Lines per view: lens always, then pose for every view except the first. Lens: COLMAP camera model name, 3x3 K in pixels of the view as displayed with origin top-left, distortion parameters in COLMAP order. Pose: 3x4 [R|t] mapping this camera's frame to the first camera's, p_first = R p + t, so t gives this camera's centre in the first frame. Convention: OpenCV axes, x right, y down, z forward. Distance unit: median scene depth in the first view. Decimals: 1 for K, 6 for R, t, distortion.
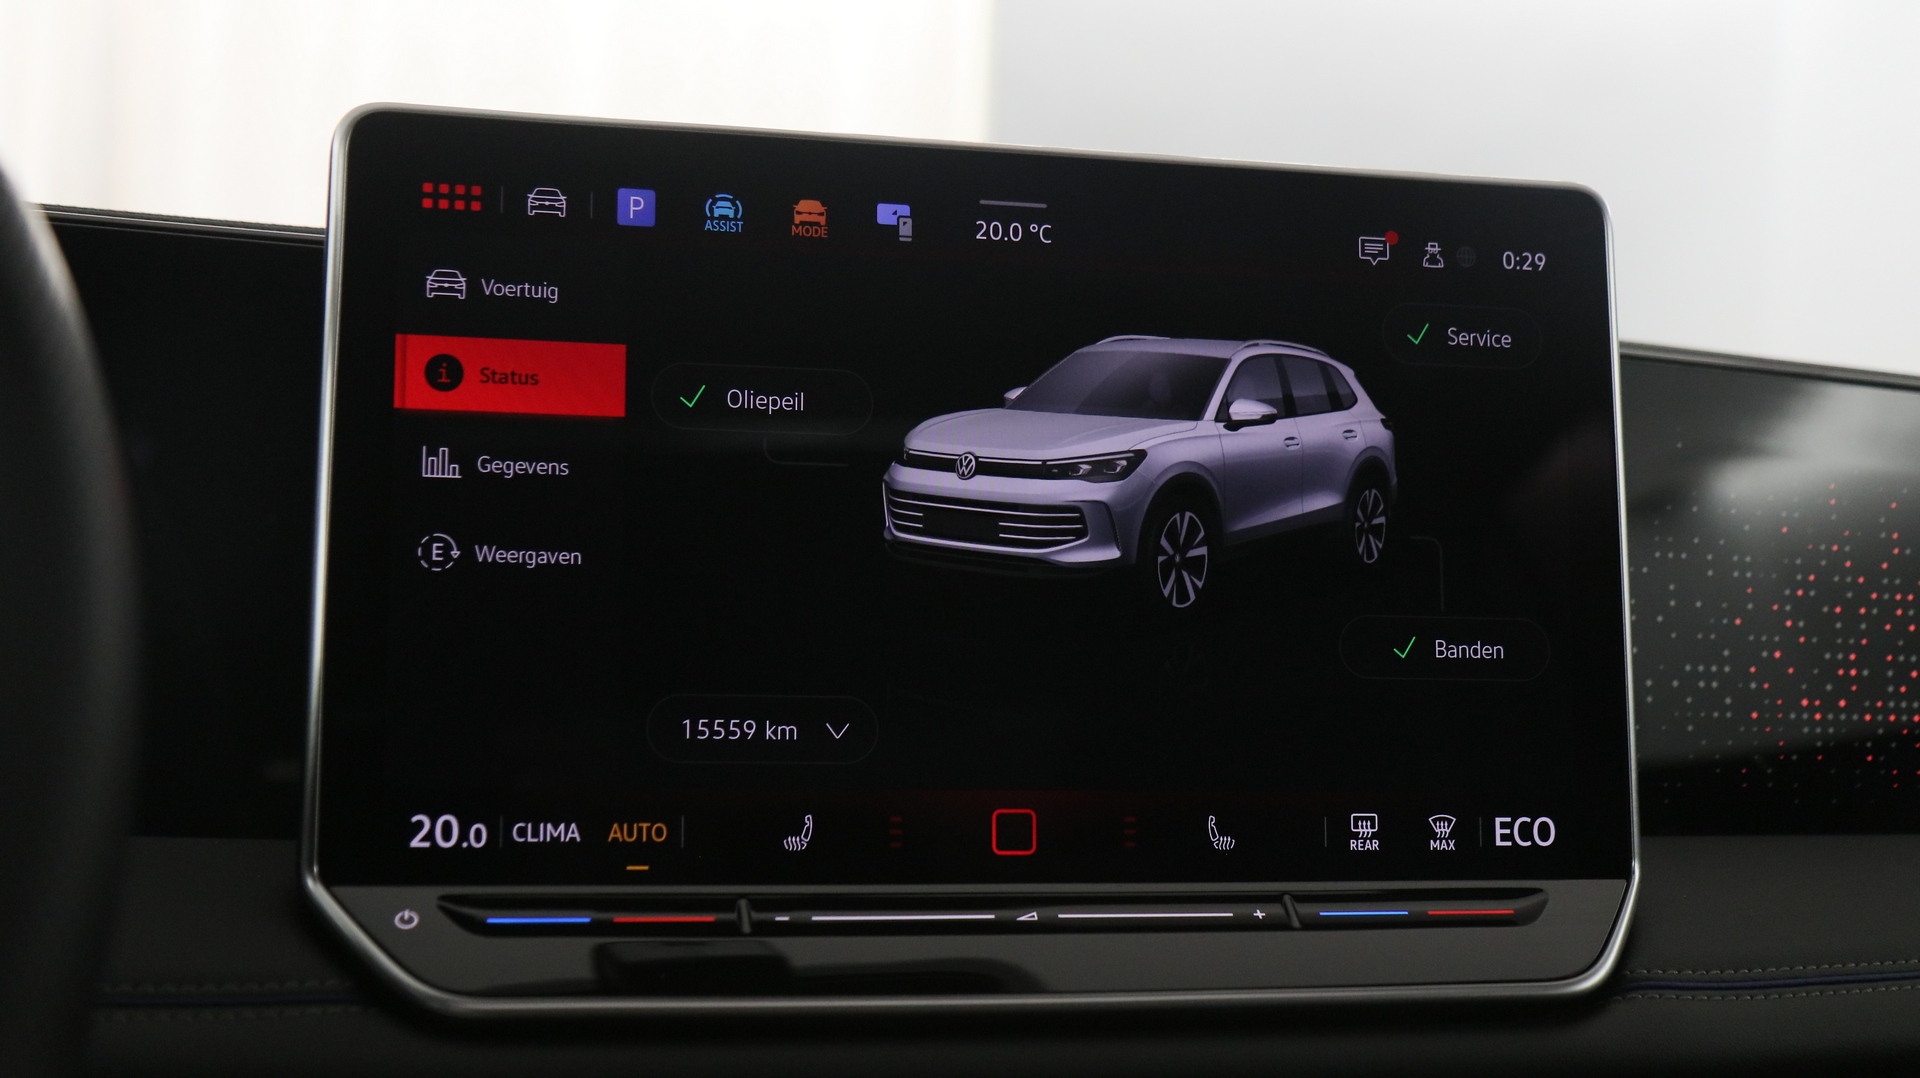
lens RADIAL K [[2466.5, 0, 961.5], [0, 2466.5, 541.0], [0, 0, 1]] dist [0.003214, -0.008051]
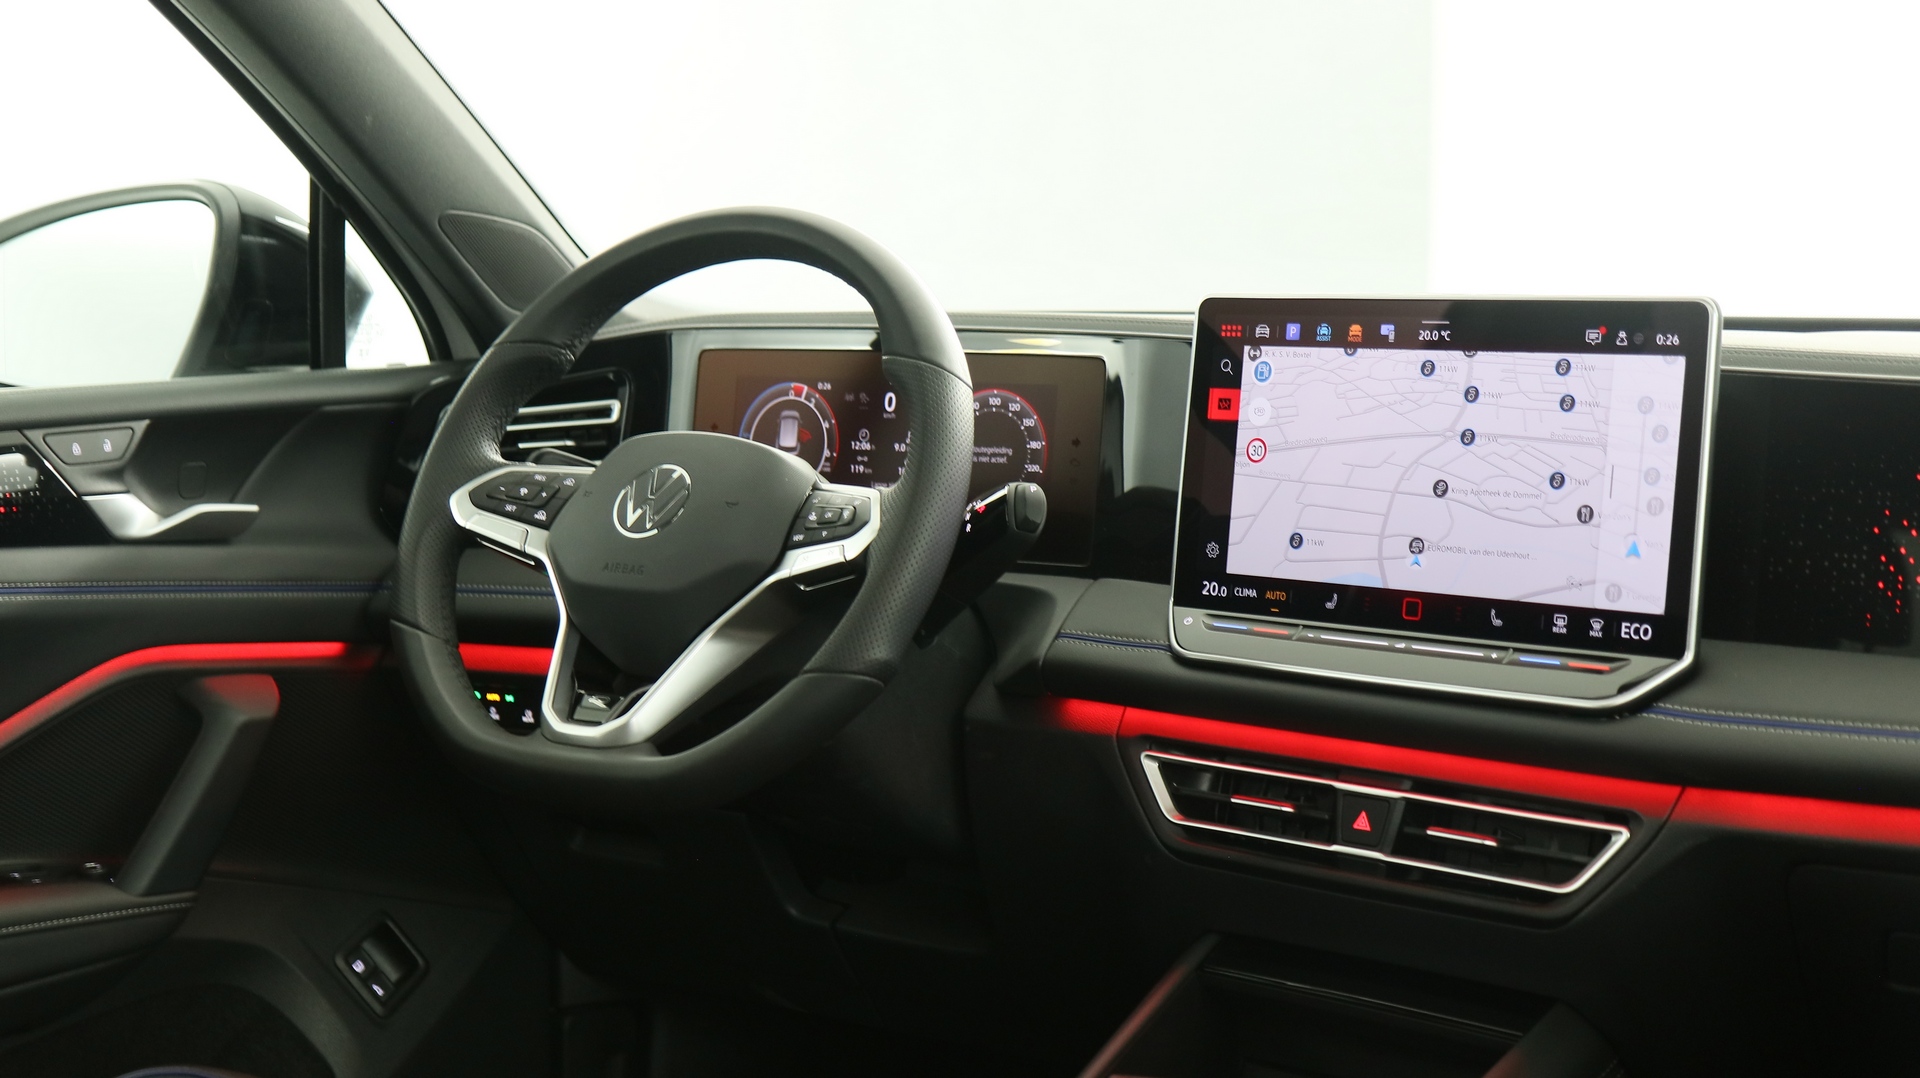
lens RADIAL K [[2722.4, 0, 969.9], [0, 2722.4, 570.5], [0, 0, 1]] dist [0.031687, 0.008287]
pose [[0.557118, 0.064970, -0.827888, 1.806709], [0.017566, 0.995790, 0.089967, -0.143396], [0.830247, -0.064665, 0.553632, -0.686629]]
